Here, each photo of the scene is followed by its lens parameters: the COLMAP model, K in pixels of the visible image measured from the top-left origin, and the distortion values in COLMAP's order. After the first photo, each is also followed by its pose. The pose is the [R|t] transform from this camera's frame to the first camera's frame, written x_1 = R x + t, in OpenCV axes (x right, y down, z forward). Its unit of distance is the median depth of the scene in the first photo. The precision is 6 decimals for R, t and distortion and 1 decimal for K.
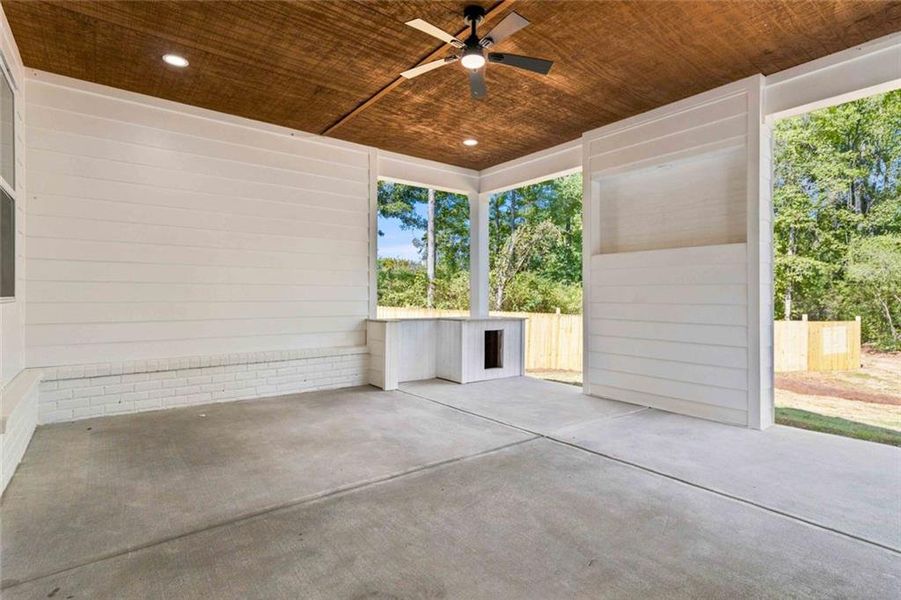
lens RADIAL K [[451.7, 0, 458.5], [0, 451.7, 296.2], [0, 0, 1]] dist [-0.000318, 0.000380]
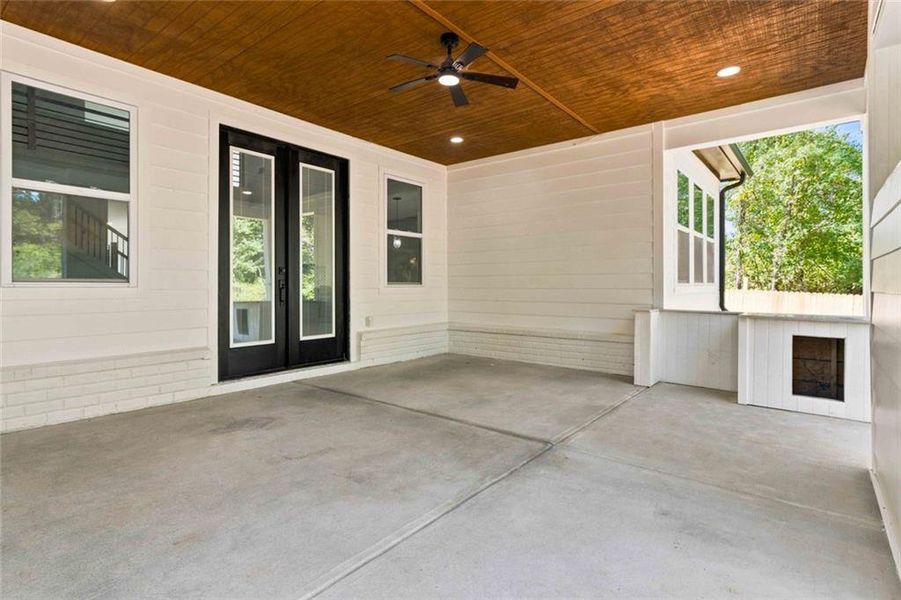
lens RADIAL K [[451.7, 0, 458.5], [0, 451.7, 296.2], [0, 0, 1]] dist [-0.000318, 0.000380]
pose [[0.240874, 0.018443, -0.970381, 1.171641], [0.000349, 0.999818, 0.019090, 0.012402], [0.970556, -0.004937, 0.240824, 0.740310]]
